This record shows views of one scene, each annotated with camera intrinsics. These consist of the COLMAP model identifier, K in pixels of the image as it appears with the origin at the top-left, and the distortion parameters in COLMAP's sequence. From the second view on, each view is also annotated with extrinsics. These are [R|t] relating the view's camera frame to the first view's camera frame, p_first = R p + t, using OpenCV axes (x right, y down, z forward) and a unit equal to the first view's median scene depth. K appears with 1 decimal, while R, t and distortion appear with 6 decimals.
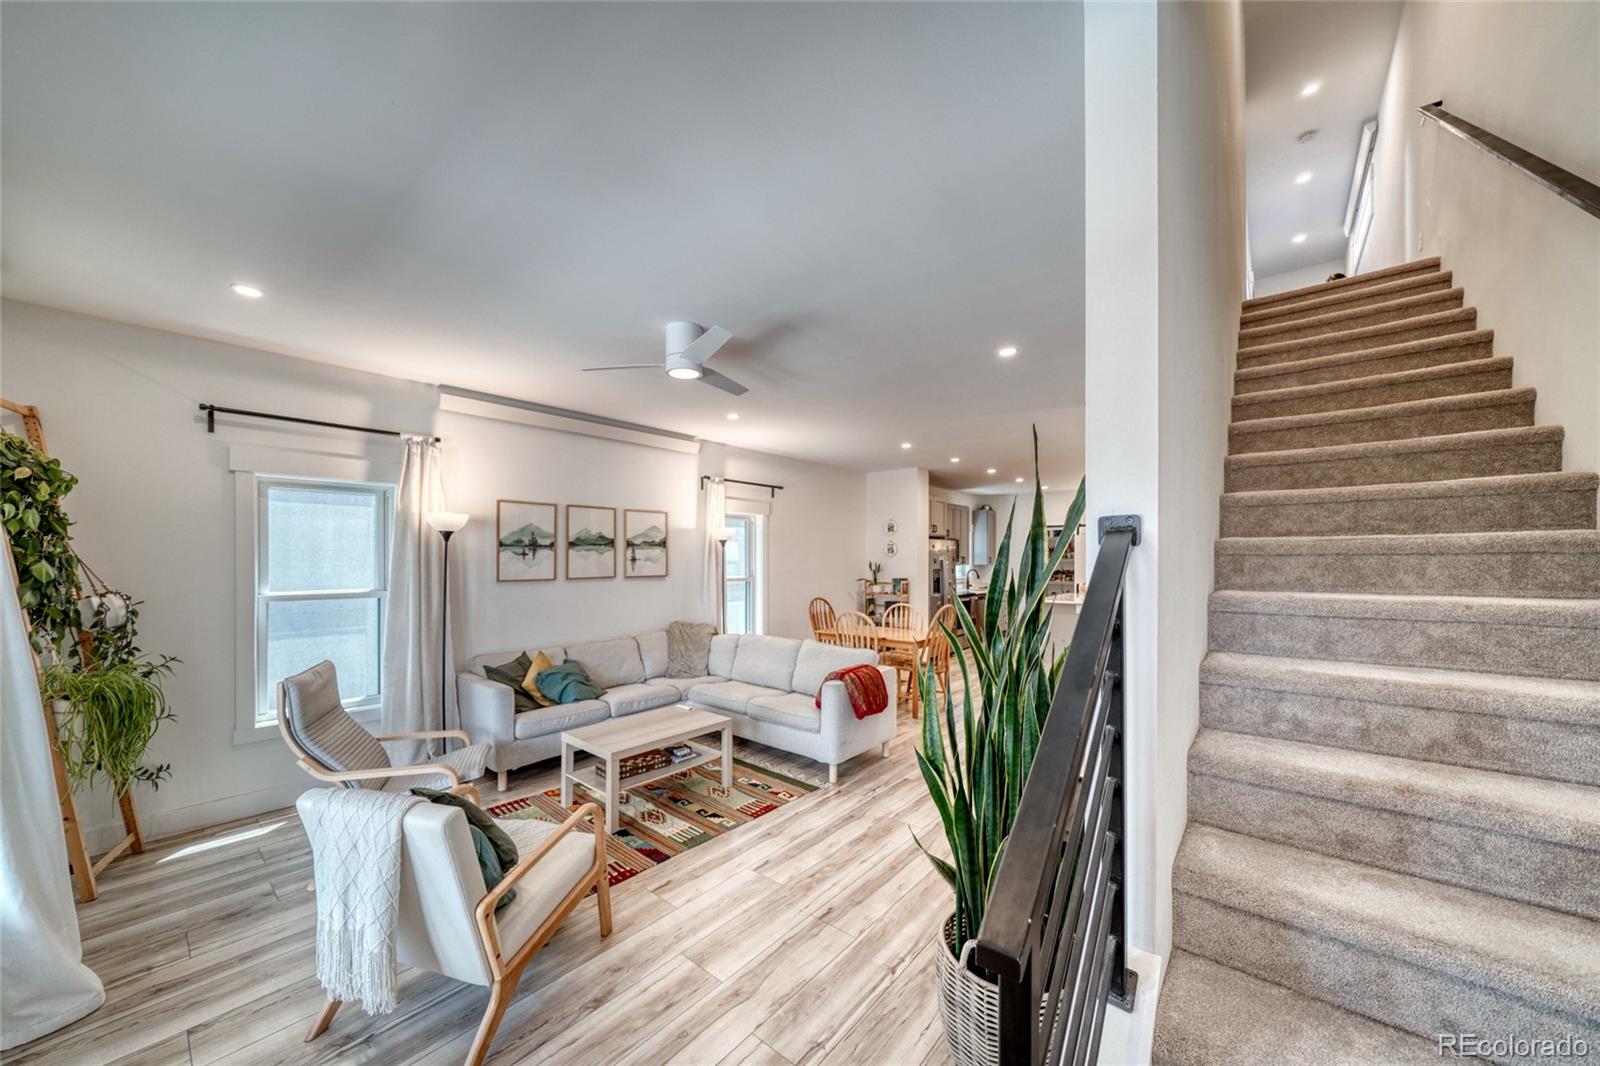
lens RADIAL K [[569.7, 0, 781.1], [0, 569.7, 559.4], [0, 0, 1]] dist [-0.001467, -0.000109]
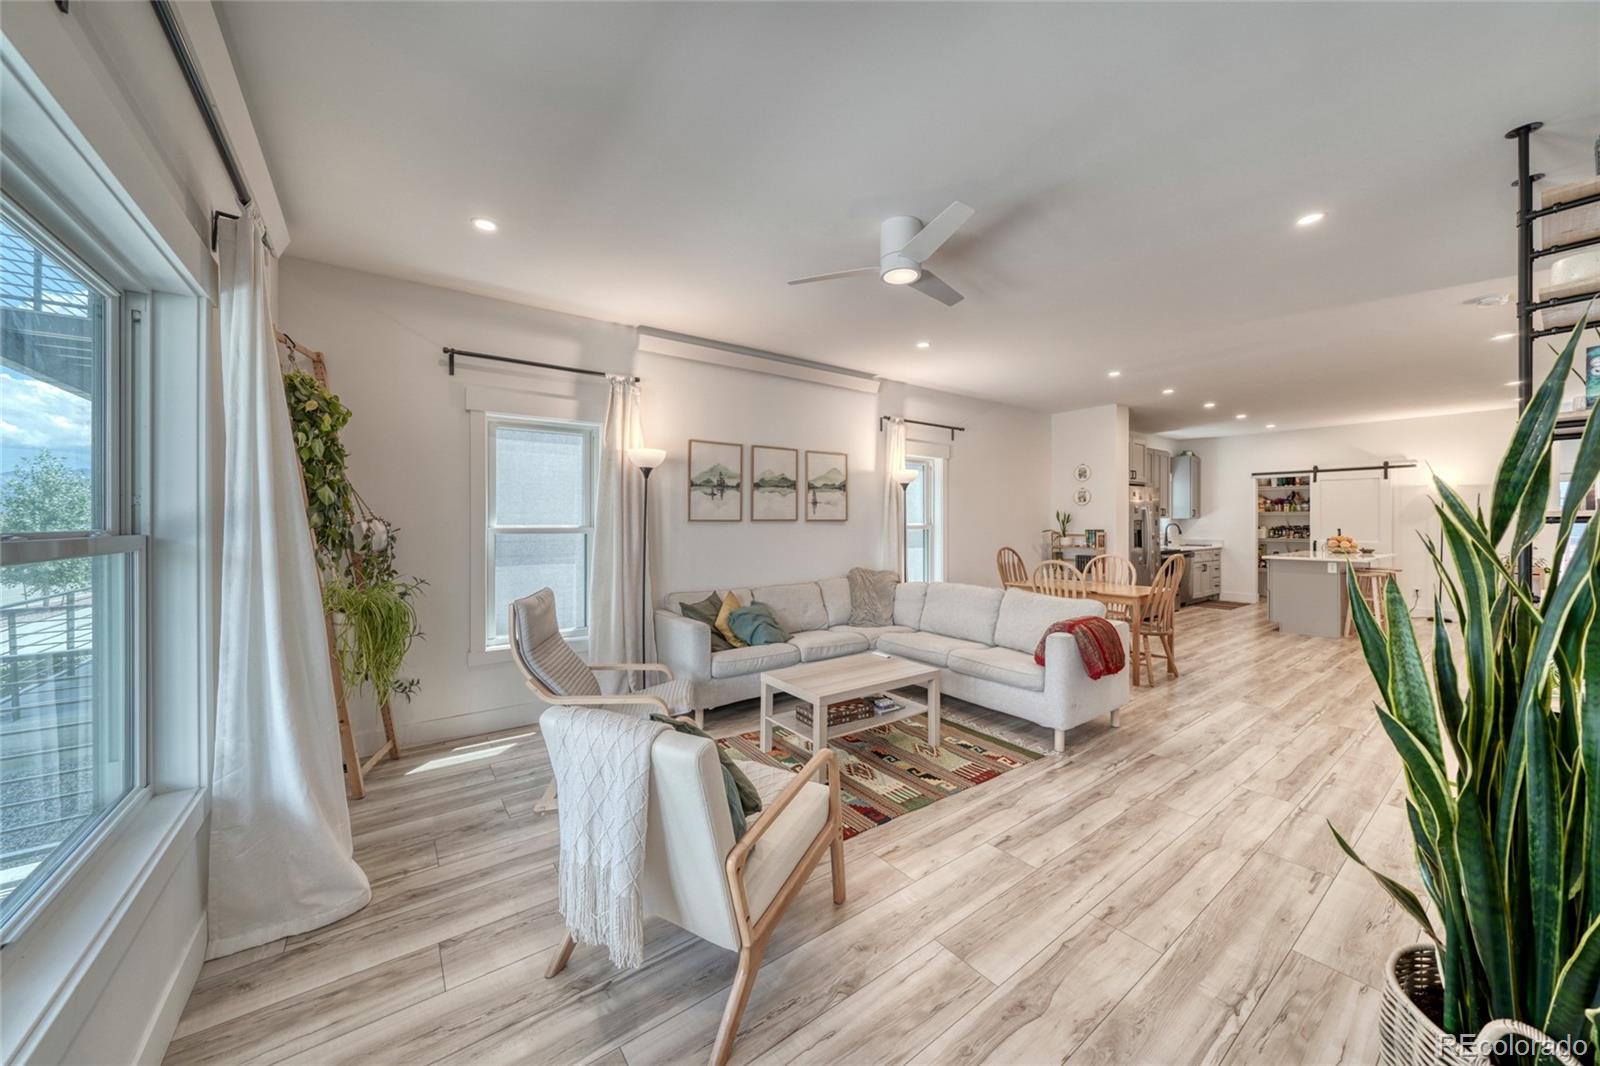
lens RADIAL K [[561.3, 0, 799.8], [0, 561.3, 521.0], [0, 0, 1]] dist [-0.001956, -0.000243]
pose [[0.976442, 0.000683, -0.215779, -0.117812], [-0.001373, 0.999994, -0.003047, 0.051965], [0.215776, 0.003272, 0.976437, 0.096460]]
